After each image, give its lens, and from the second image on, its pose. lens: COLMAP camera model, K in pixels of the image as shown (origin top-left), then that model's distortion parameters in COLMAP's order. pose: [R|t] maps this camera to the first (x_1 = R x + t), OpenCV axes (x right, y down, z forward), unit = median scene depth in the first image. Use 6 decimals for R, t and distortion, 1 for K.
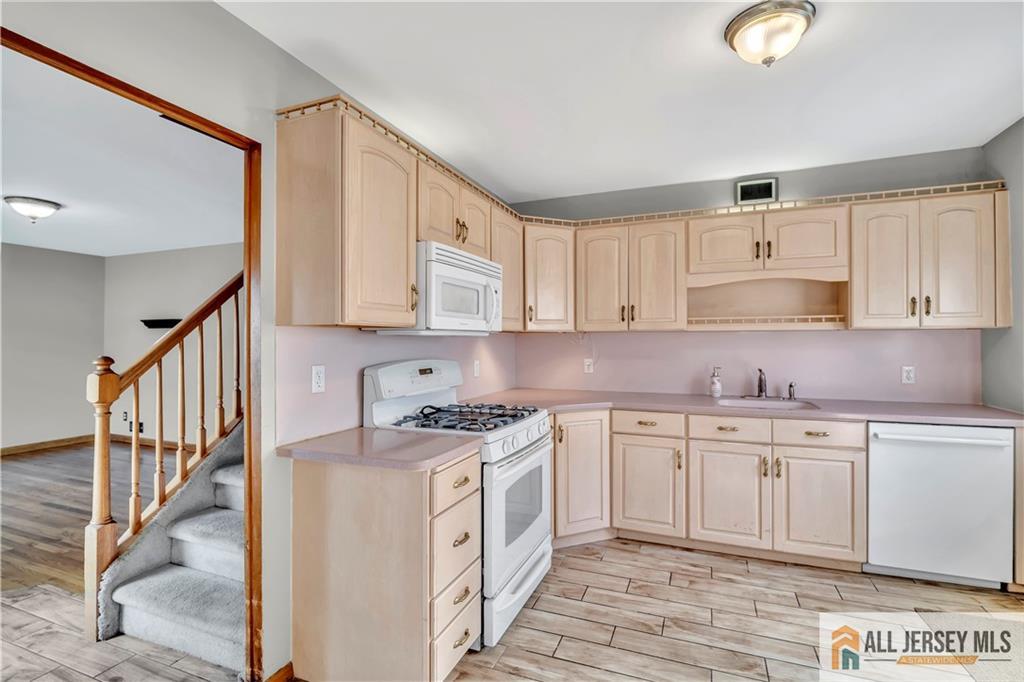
lens RADIAL K [[479.6, 0, 510.3], [0, 479.6, 333.2], [0, 0, 1]] dist [-0.005727, -0.002812]
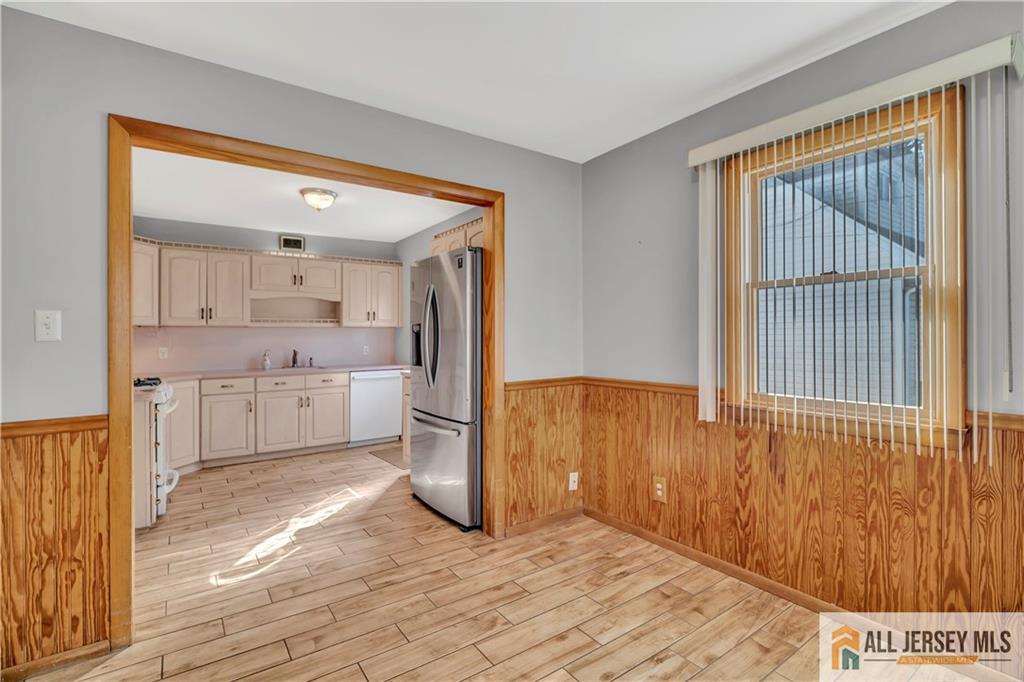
lens RADIAL K [[479.6, 0, 524.4], [0, 479.6, 337.0], [0, 0, 1]] dist [-0.005727, -0.002812]
pose [[0.528444, 0.000270, 0.848968, -0.714224], [-0.006561, 0.999971, 0.003766, 0.026057], [-0.848943, -0.007560, 0.528431, -0.856505]]
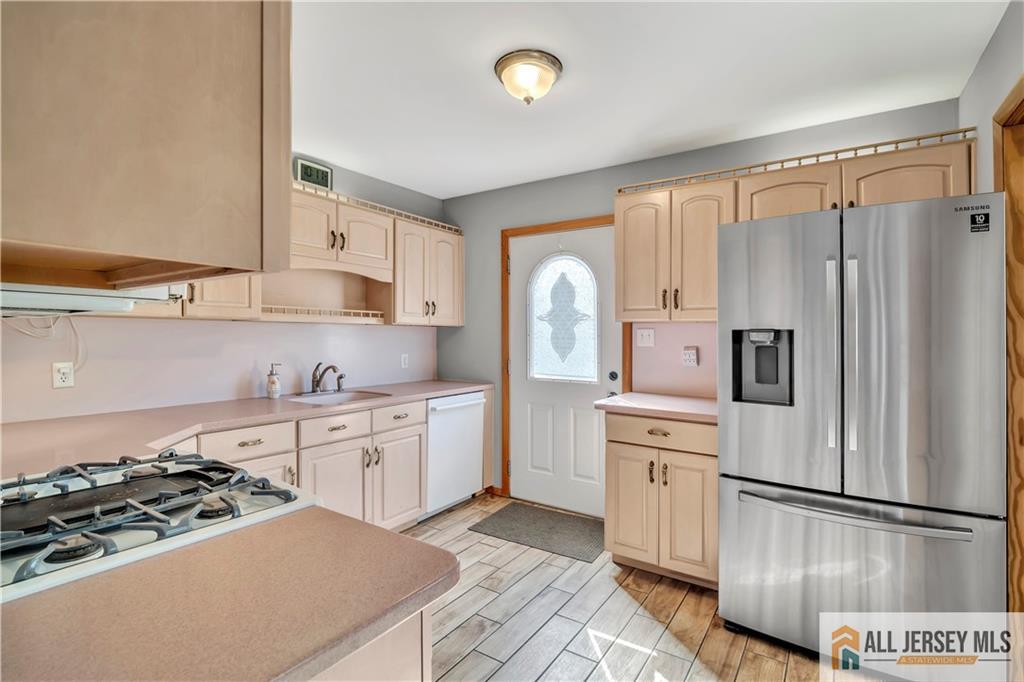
lens RADIAL K [[479.6, 0, 523.1], [0, 479.6, 336.8], [0, 0, 1]] dist [-0.005727, -0.002812]
pose [[0.198873, 0.001746, 0.980024, -0.500845], [-0.019798, 0.999802, 0.002236, 0.017957], [-0.979825, -0.019847, 0.198868, 0.609495]]
